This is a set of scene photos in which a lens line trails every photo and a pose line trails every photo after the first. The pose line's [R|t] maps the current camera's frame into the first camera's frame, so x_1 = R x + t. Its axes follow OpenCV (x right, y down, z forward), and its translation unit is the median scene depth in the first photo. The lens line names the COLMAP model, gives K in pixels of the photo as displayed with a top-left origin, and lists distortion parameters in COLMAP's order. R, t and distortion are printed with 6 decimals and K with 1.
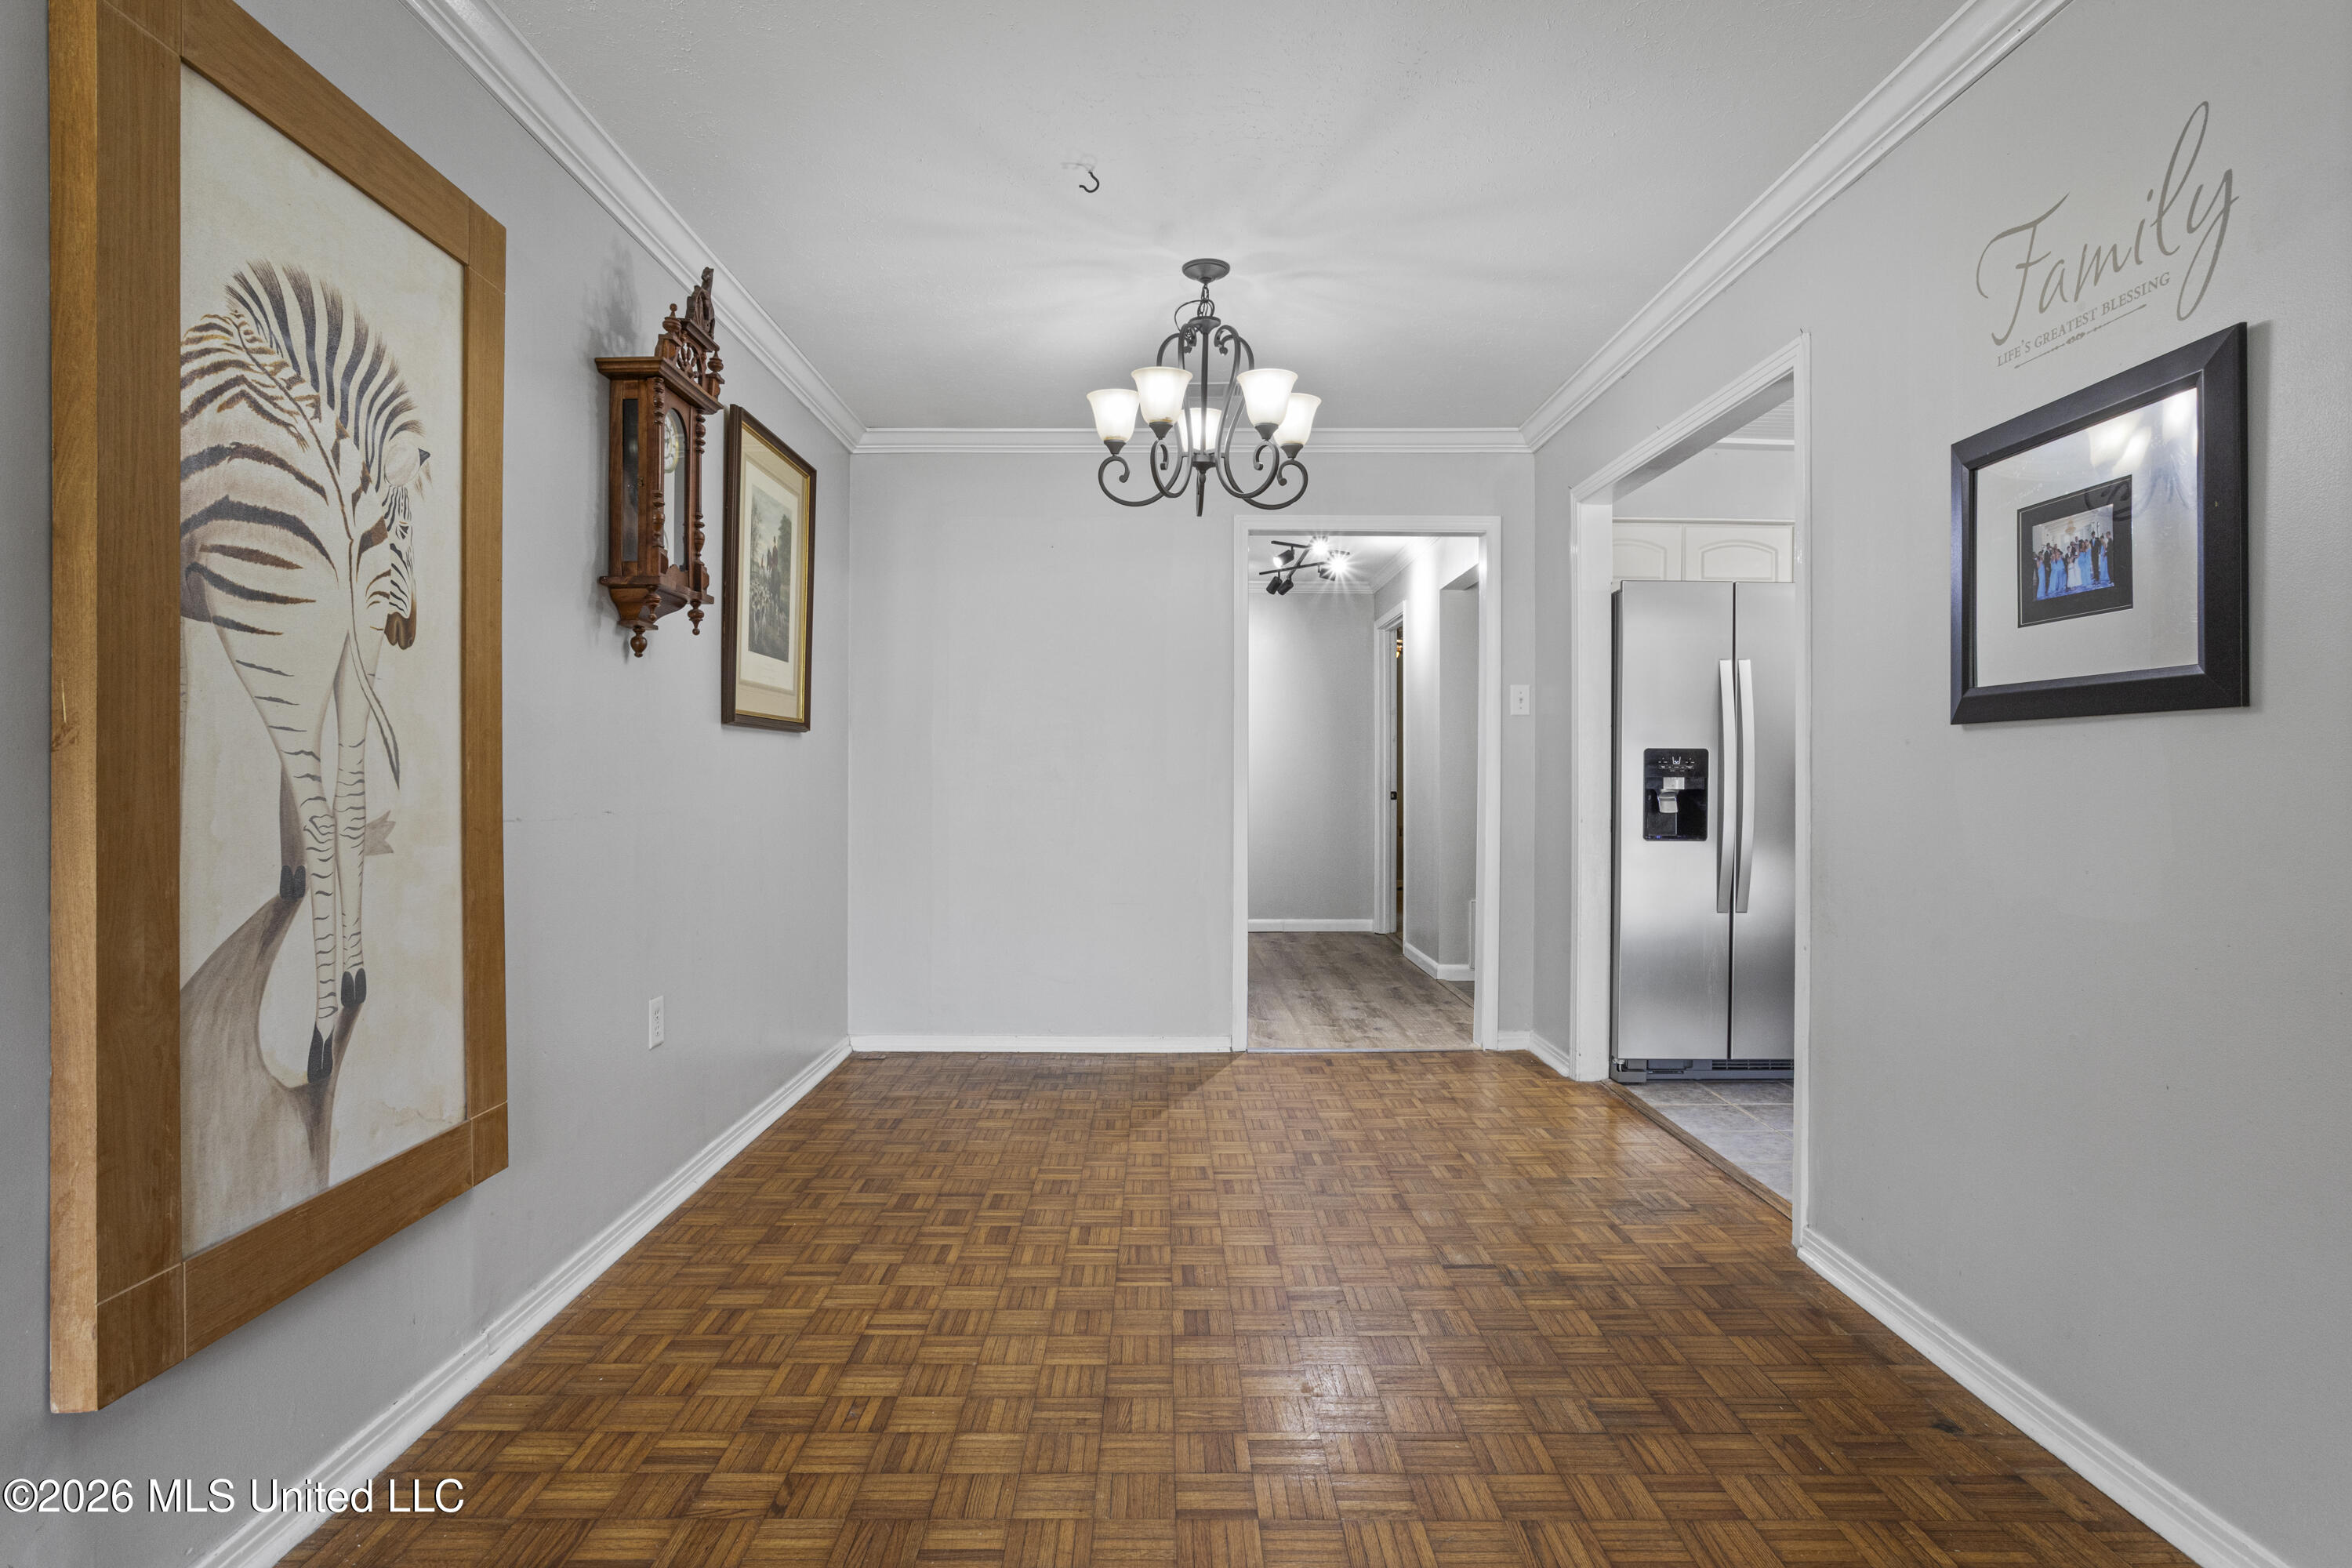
lens RADIAL K [[1267.6, 0, 1174.5], [0, 1267.6, 774.1], [0, 0, 1]] dist [-0.041211, 0.030845]
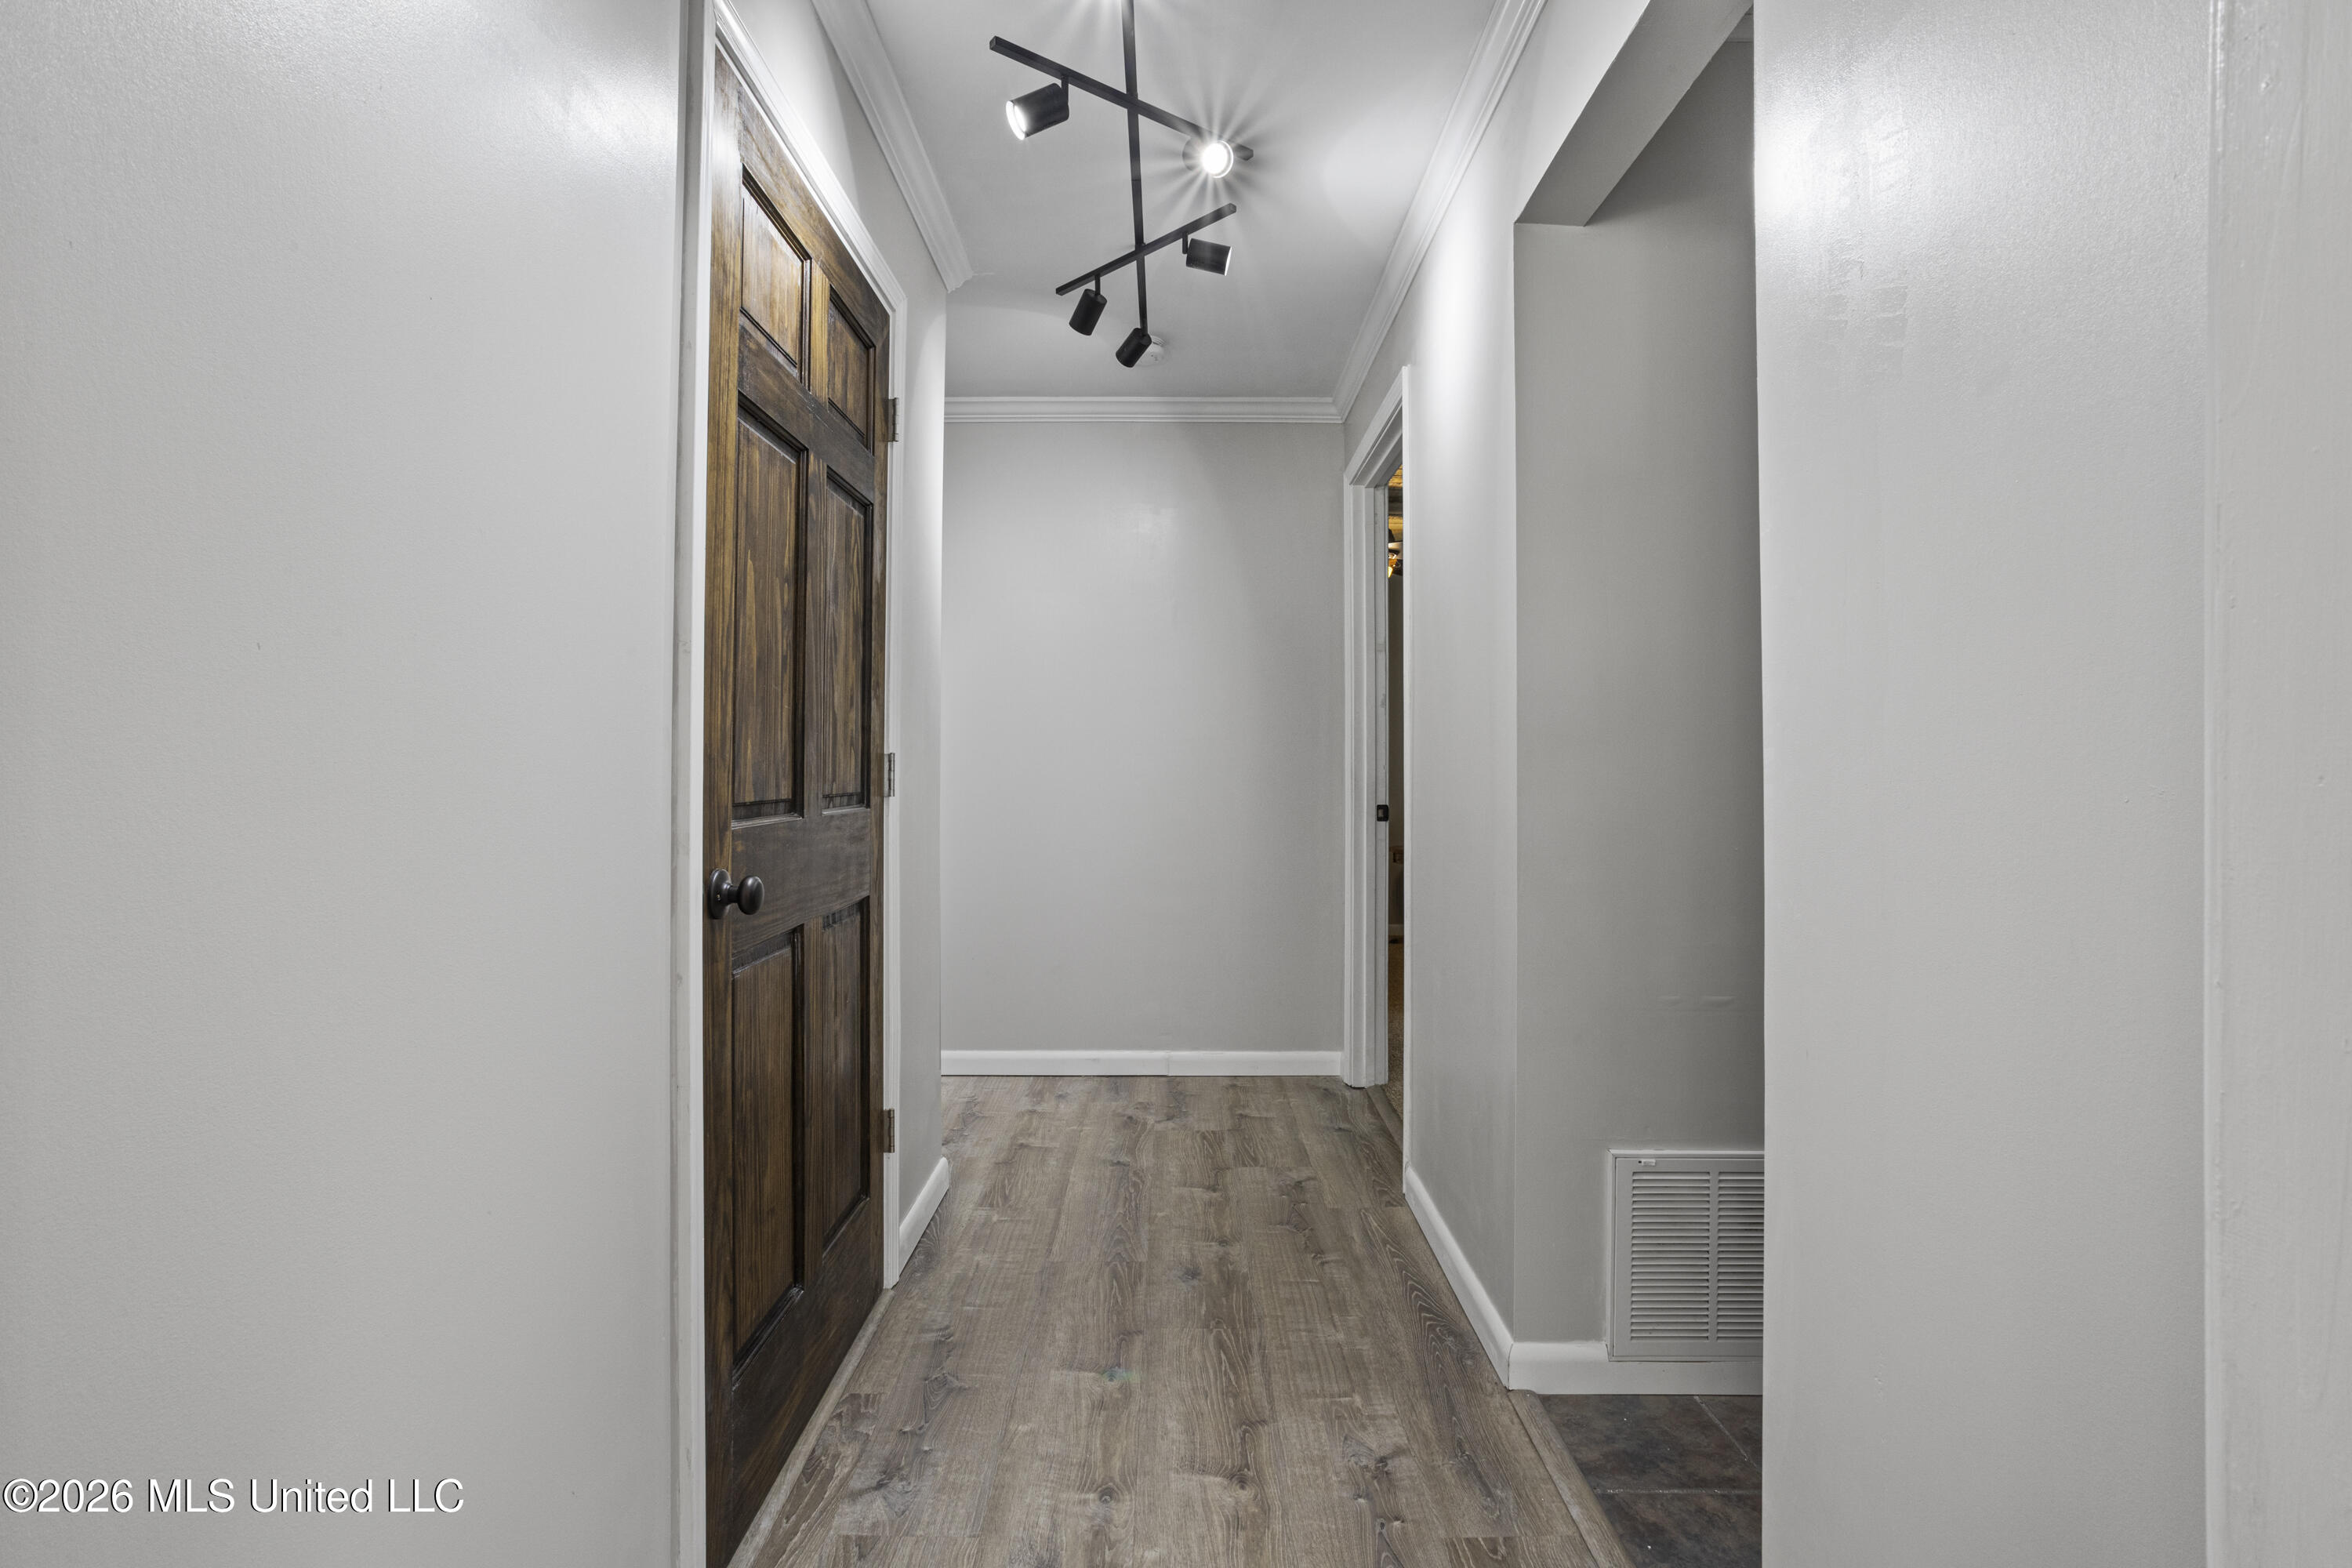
lens RADIAL K [[1130.5, 0, 1166.7], [0, 1130.5, 753.3], [0, 0, 1]] dist [-0.055589, 0.036289]
pose [[0.999704, -0.002008, -0.024255, 0.097463], [0.001503, 0.999782, -0.020842, 0.002991], [0.024292, 0.020799, 0.999489, 0.546519]]
